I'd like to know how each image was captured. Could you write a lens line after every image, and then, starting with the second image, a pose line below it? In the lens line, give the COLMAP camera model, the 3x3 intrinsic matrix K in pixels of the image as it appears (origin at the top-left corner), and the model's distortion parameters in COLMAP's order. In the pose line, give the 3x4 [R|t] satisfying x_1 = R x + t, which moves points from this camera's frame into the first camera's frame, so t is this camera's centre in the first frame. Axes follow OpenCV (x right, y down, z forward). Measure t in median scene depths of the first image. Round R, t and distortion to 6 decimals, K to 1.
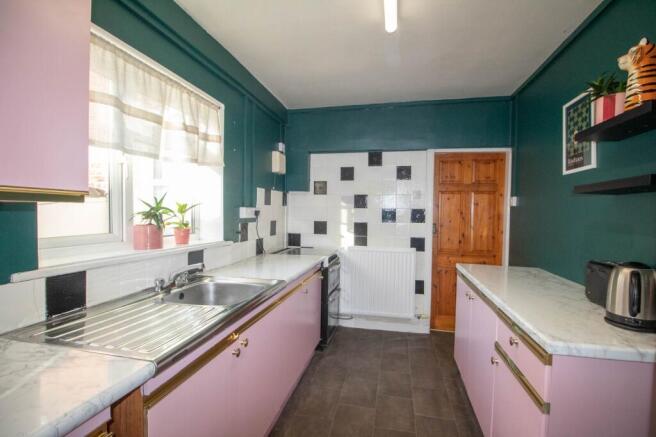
lens RADIAL K [[307.5, 0, 336.4], [0, 307.5, 215.5], [0, 0, 1]] dist [-0.000051, -0.000195]
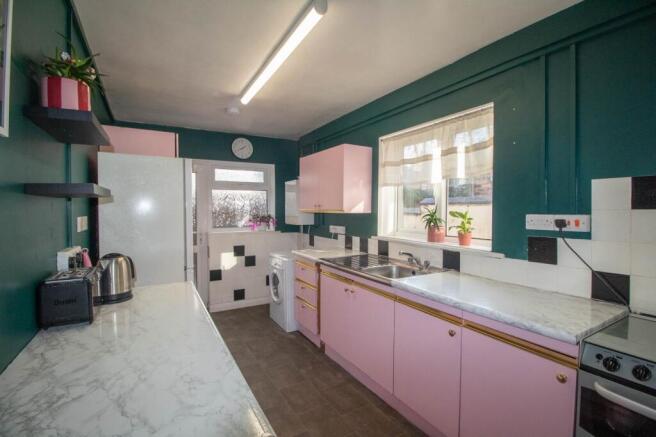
lens RADIAL K [[307.5, 0, 336.4], [0, 307.5, 215.5], [0, 0, 1]] dist [-0.000051, -0.000195]
pose [[-0.743219, -0.011768, -0.668945, 0.684052], [-0.028733, 0.999484, 0.014340, -0.025834], [0.668431, 0.029879, -0.743174, 1.605207]]
